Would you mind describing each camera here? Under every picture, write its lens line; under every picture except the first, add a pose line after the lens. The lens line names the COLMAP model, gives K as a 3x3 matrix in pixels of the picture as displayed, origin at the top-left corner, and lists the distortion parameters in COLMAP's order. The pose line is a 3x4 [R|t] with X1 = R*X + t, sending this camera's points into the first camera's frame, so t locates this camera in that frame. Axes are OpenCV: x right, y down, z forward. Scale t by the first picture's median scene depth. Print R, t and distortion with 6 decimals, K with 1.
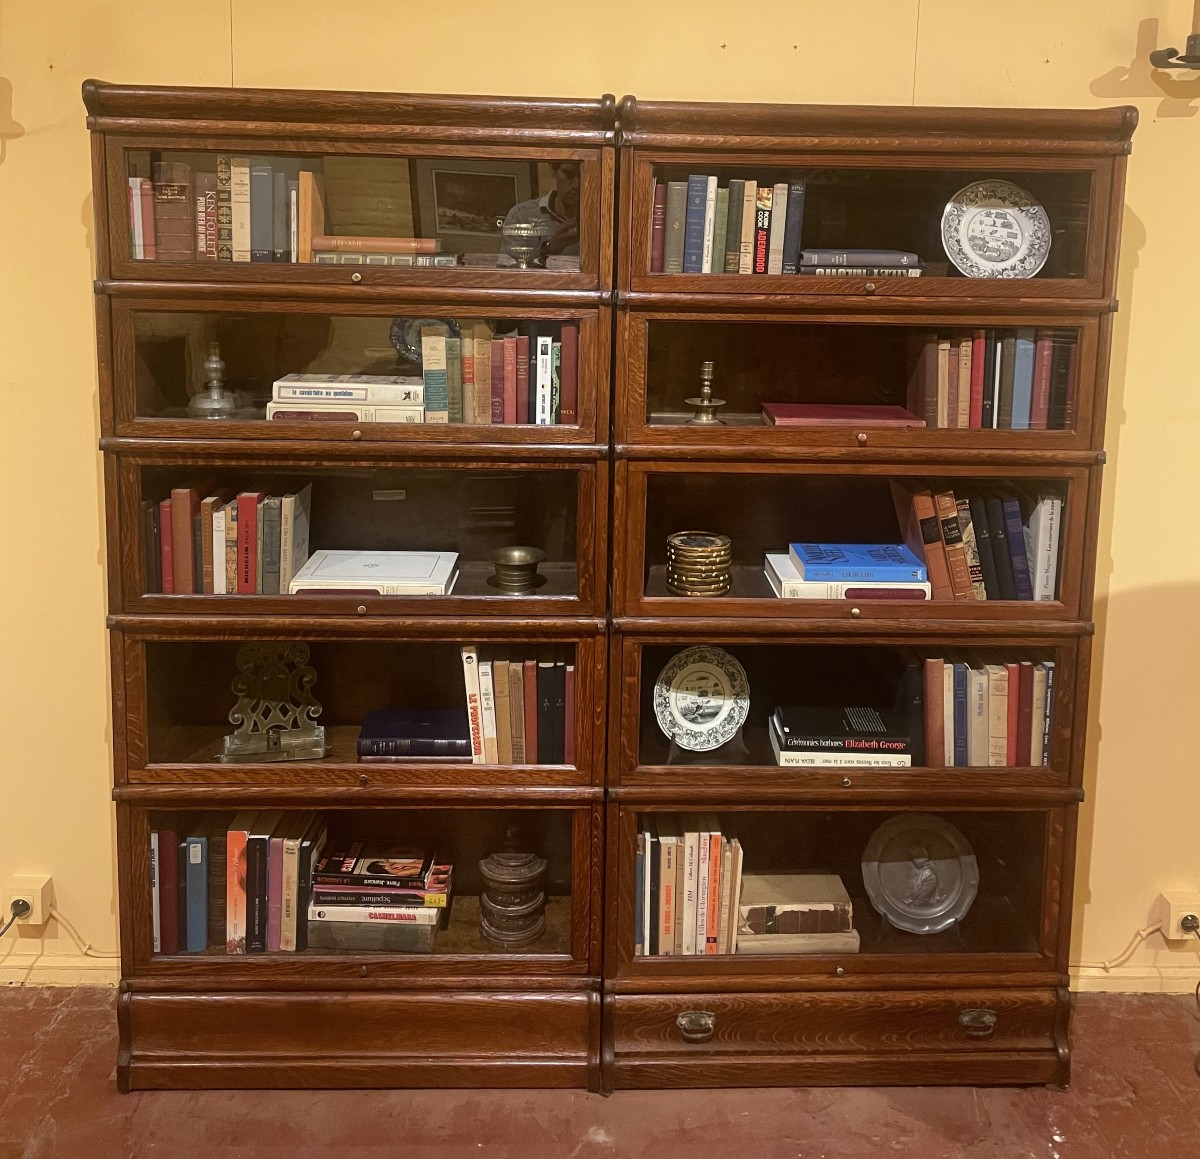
lens RADIAL K [[1193.5, 0, 602.1], [0, 1193.5, 370.8], [0, 0, 1]] dist [0.089593, -0.117507]
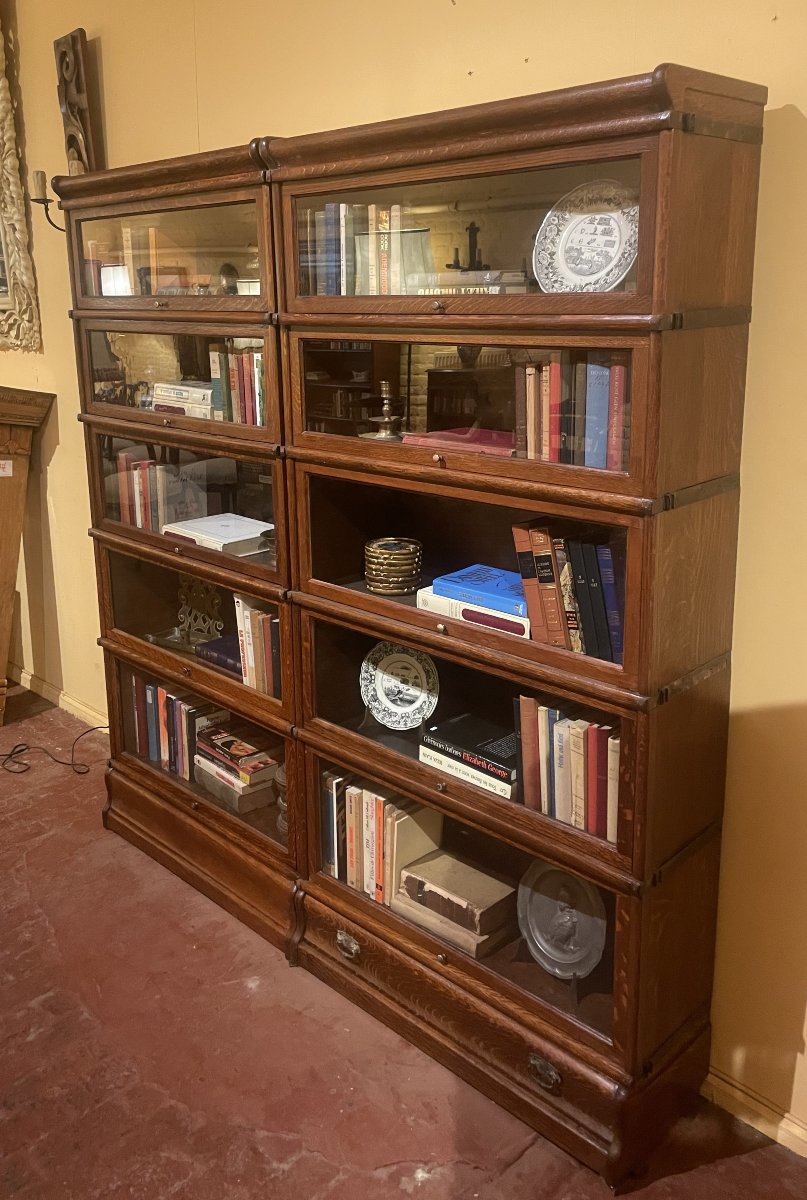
lens RADIAL K [[991.1, 0, 404.2], [0, 991.1, 522.6], [0, 0, 1]] dist [0.105019, -0.147394]
pose [[0.687359, 0.133733, -0.713900, 0.772522], [-0.070360, 0.990540, 0.117811, 0.012215], [0.722901, -0.030749, 0.690267, 0.382853]]
